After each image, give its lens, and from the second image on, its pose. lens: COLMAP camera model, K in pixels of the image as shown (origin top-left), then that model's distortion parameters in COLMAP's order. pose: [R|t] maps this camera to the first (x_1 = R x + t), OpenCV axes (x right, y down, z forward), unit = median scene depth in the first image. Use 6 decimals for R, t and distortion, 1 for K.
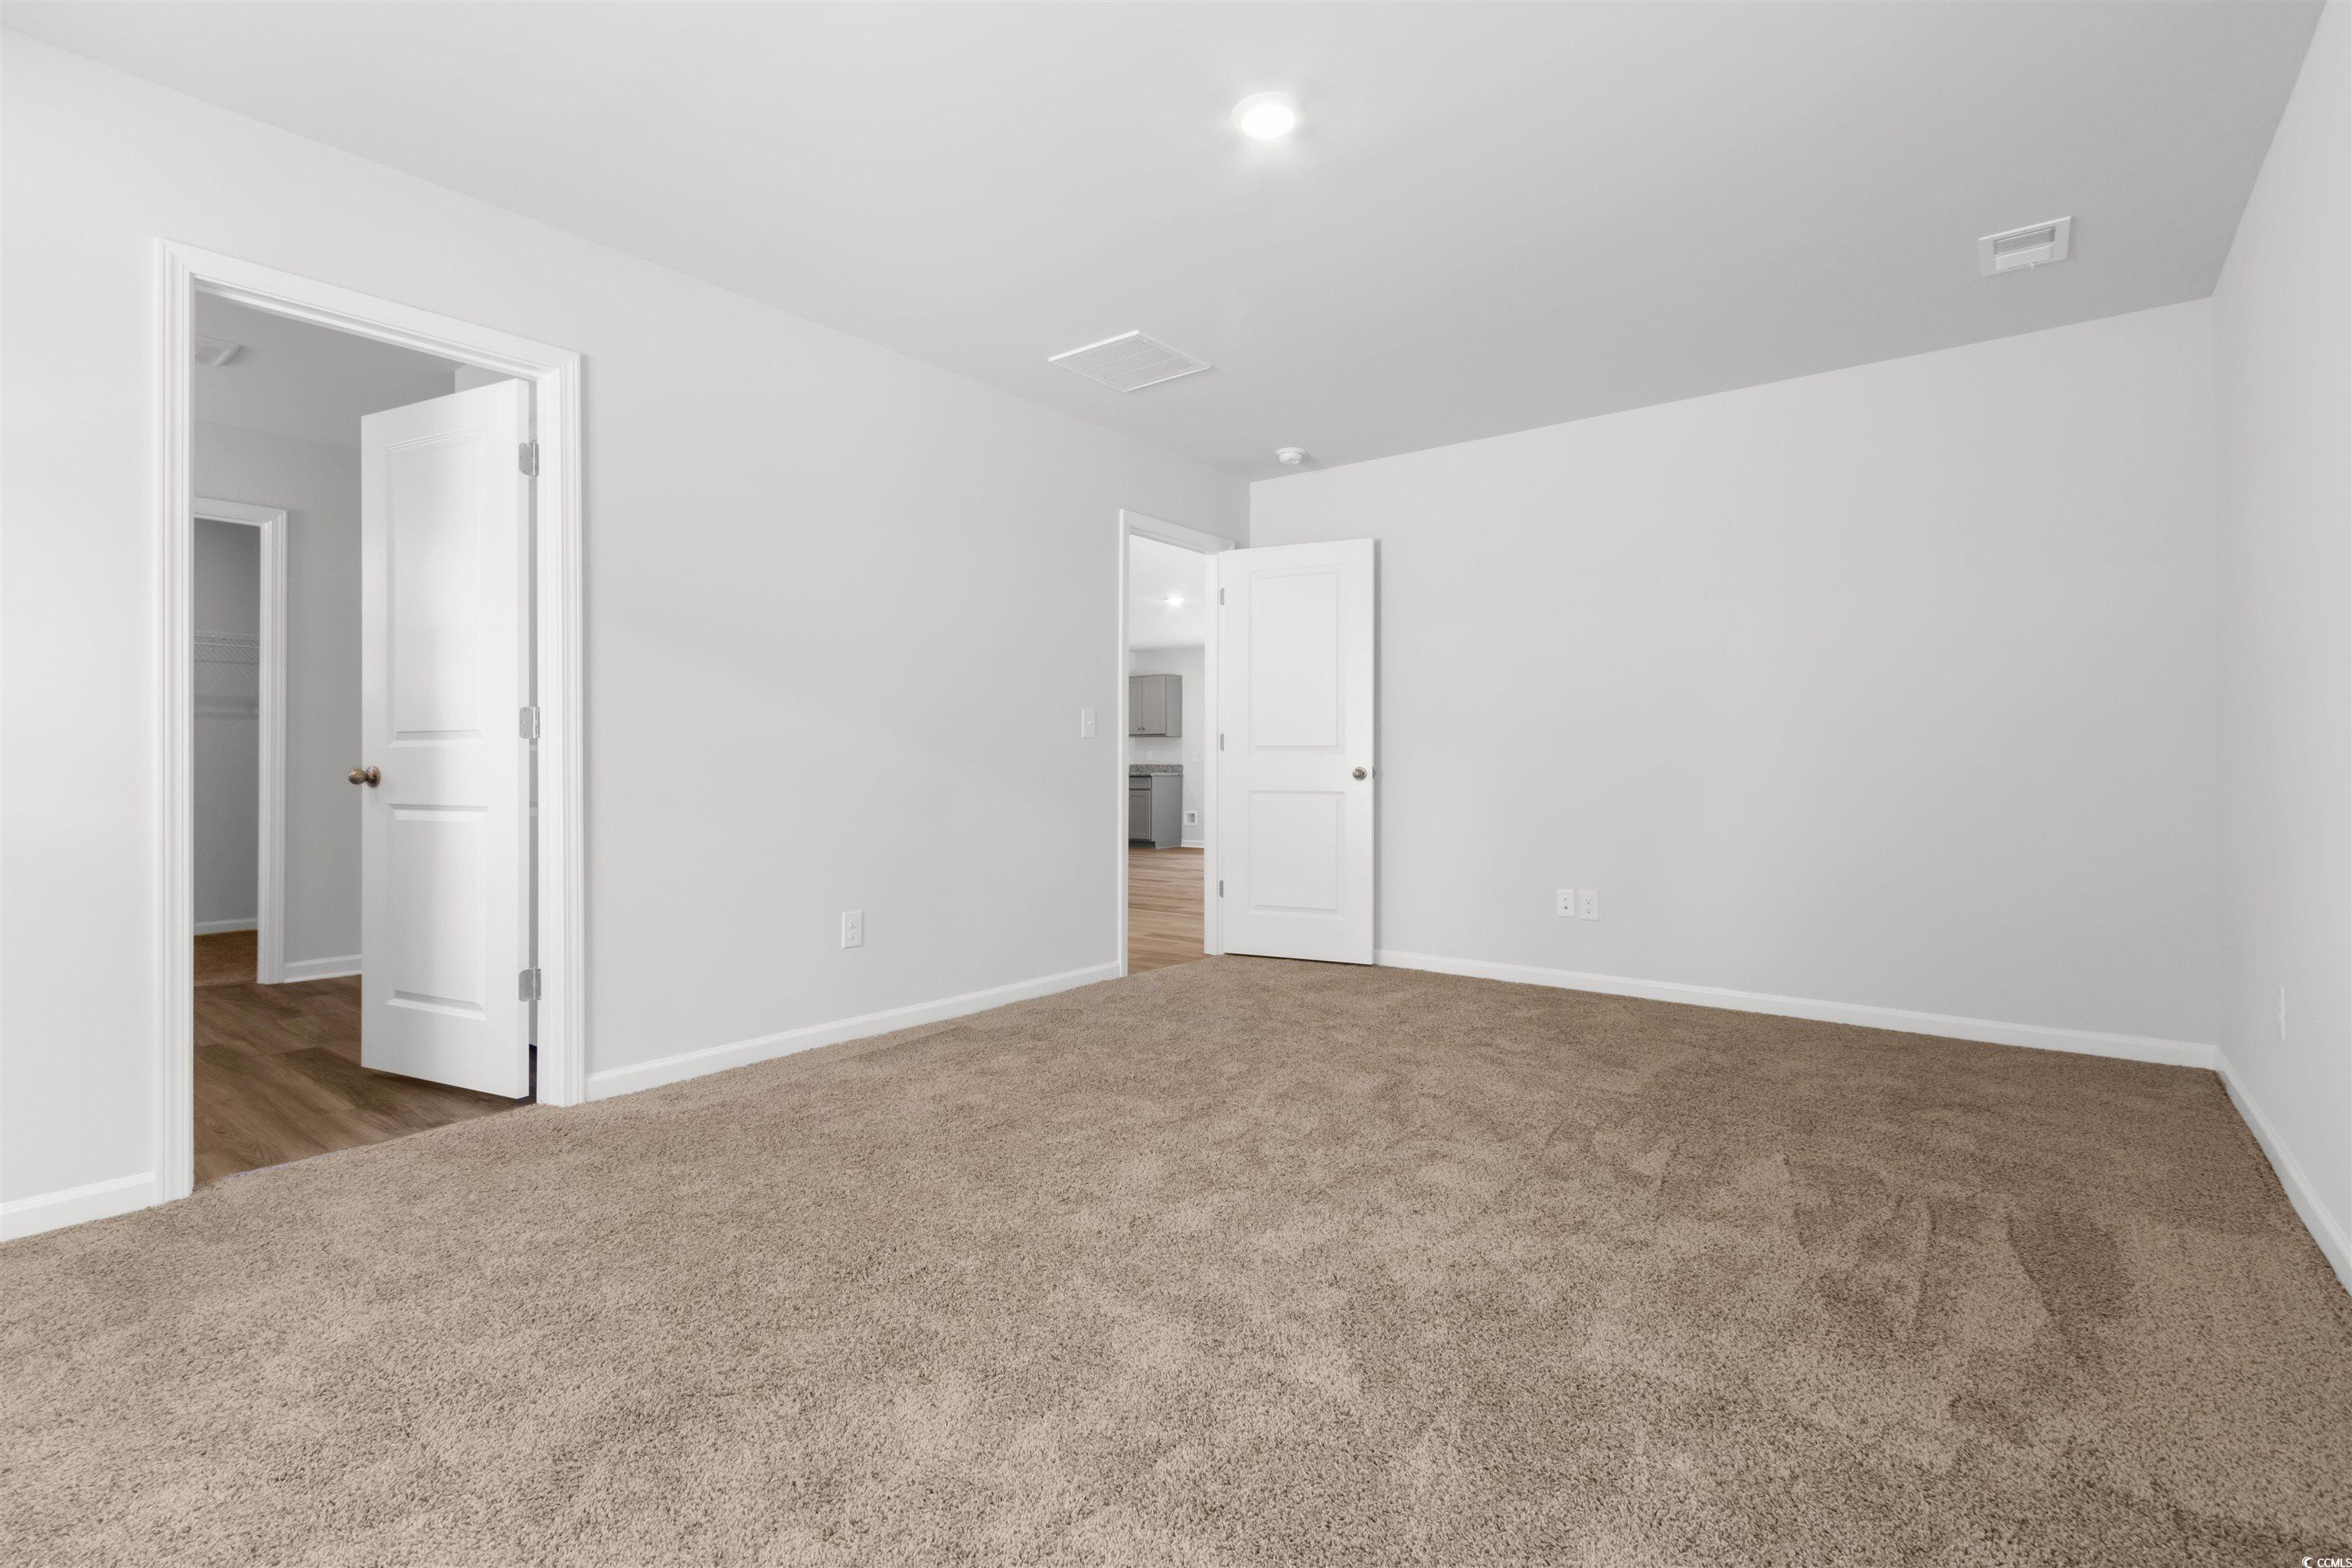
lens RADIAL K [[1089.1, 0, 1175.7], [0, 1089.1, 773.4], [0, 0, 1]] dist [0.006703, -0.002346]
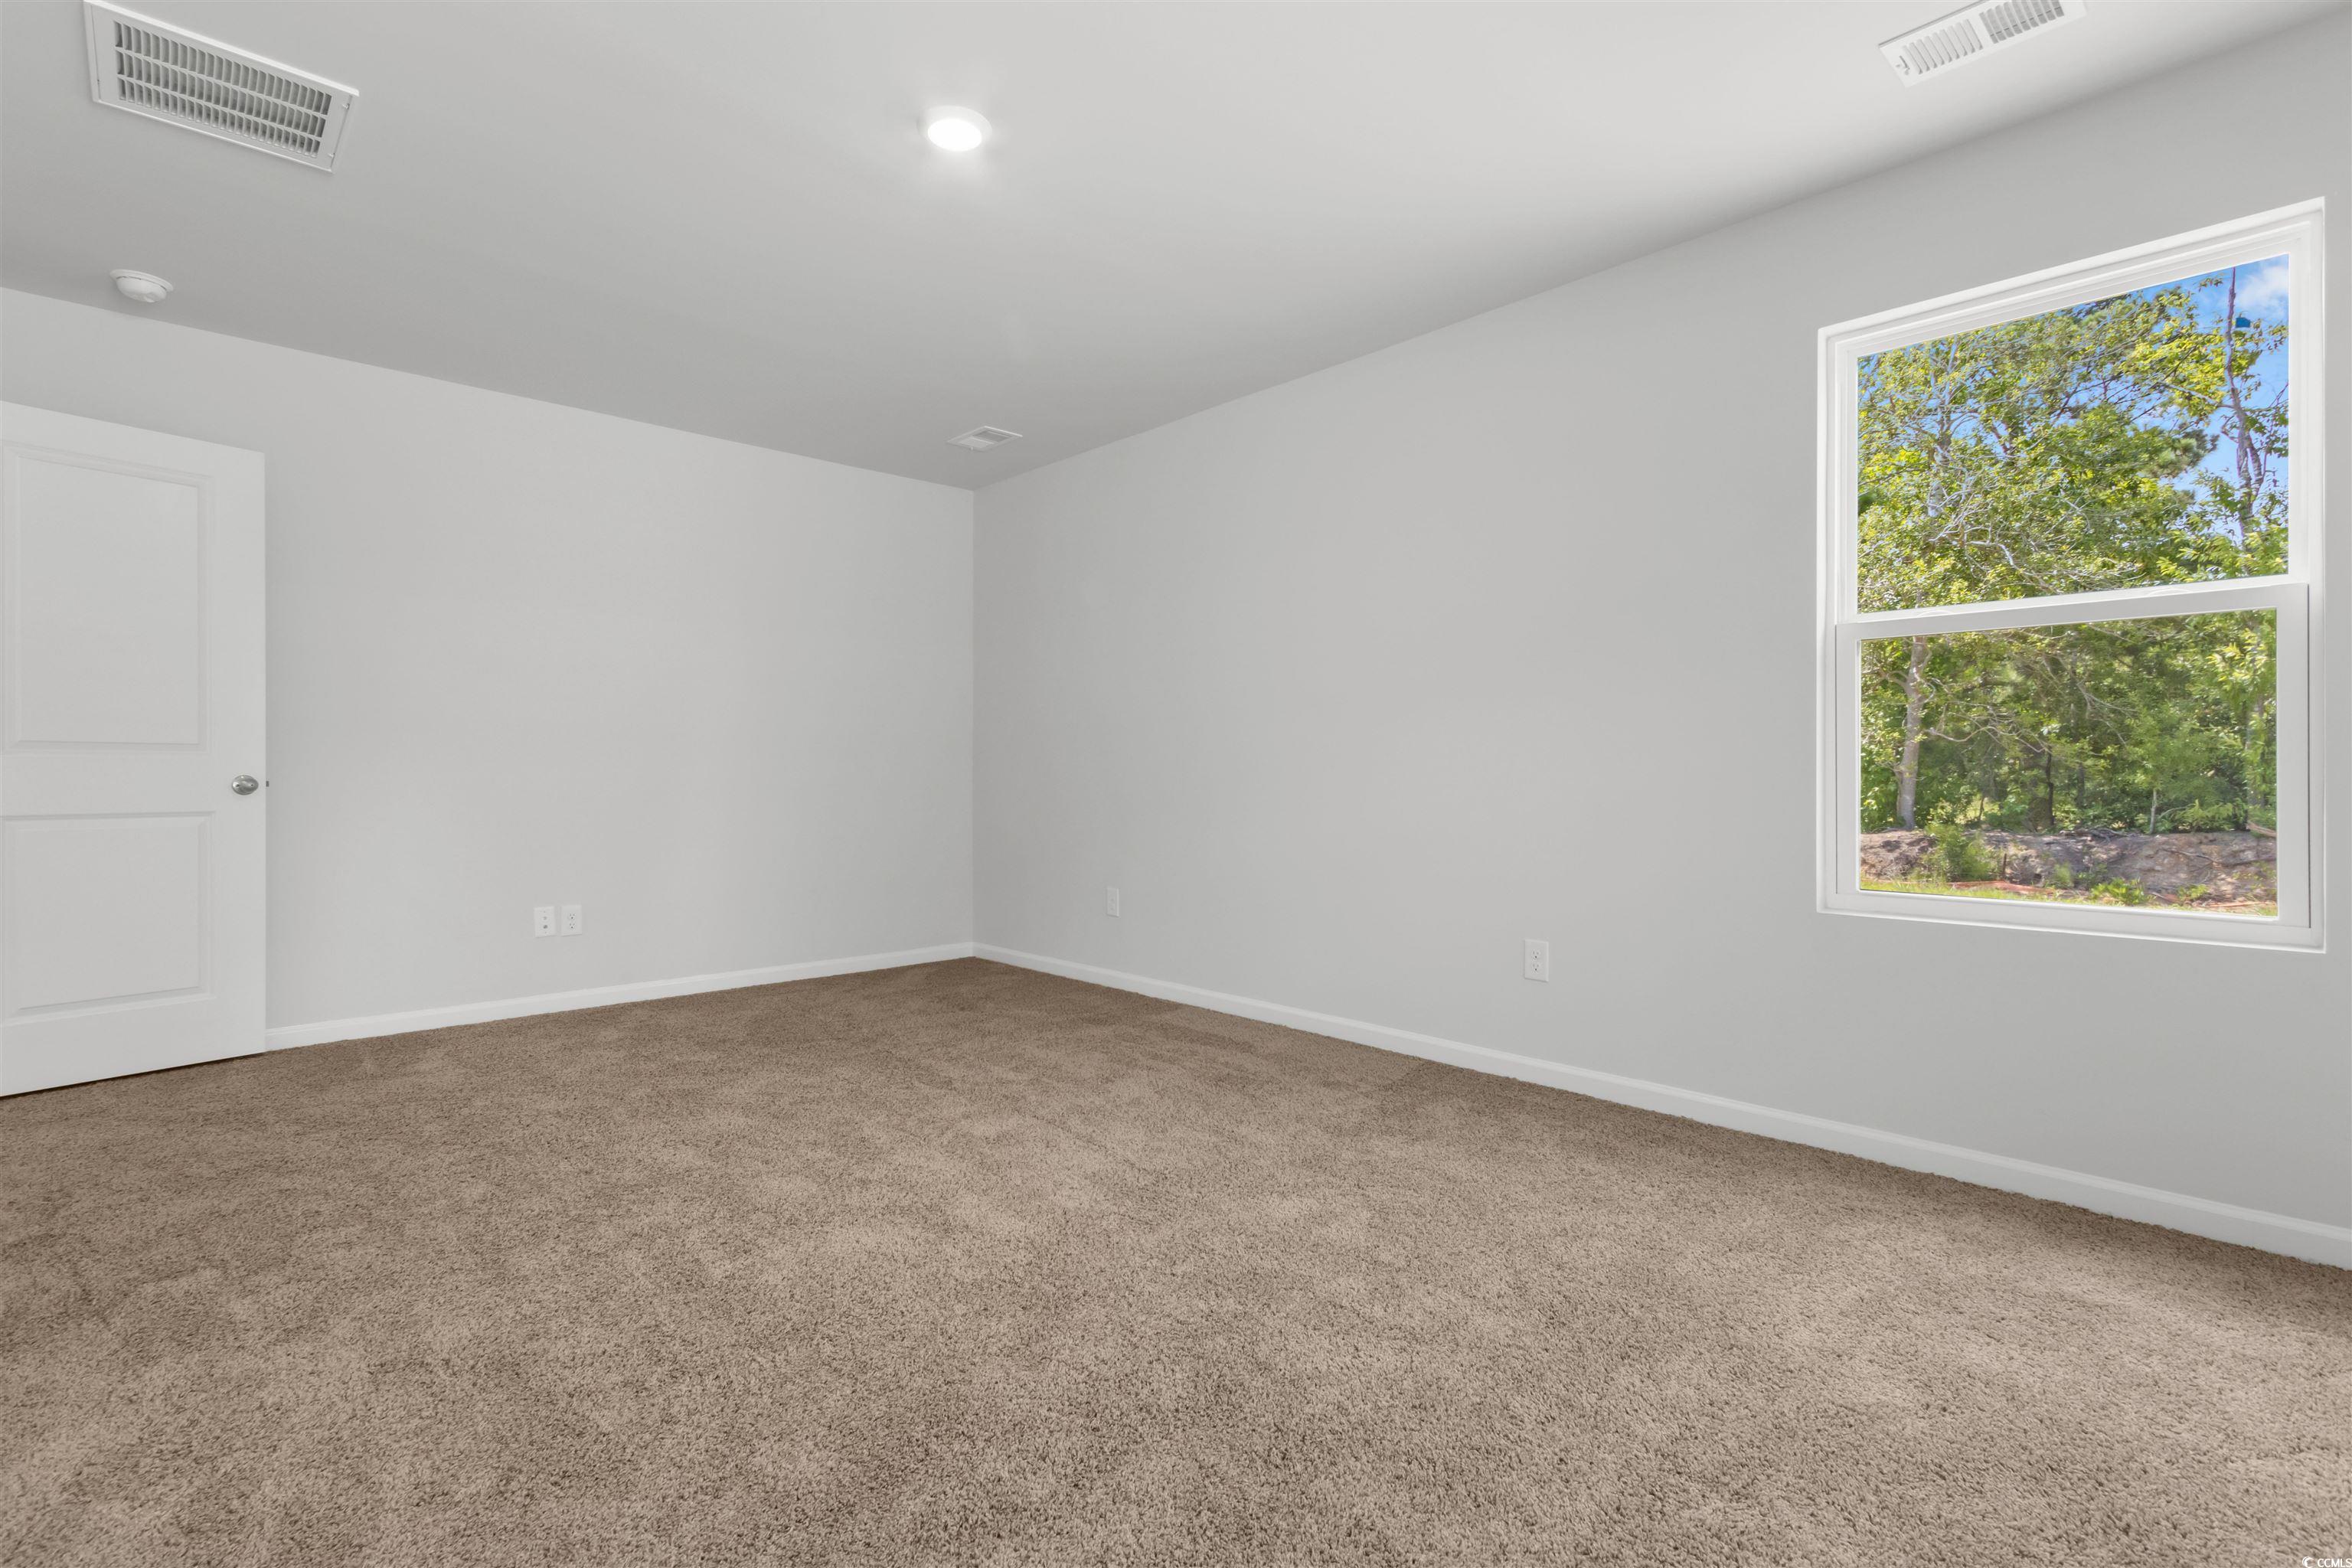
lens RADIAL K [[1089.1, 0, 1135.1], [0, 1089.1, 784.6], [0, 0, 1]] dist [0.006703, -0.002346]
pose [[0.170513, -0.010508, 0.985299, -0.475039], [0.006760, 0.999932, 0.009494, -0.003079], [-0.985332, 0.005041, 0.170573, 0.354259]]
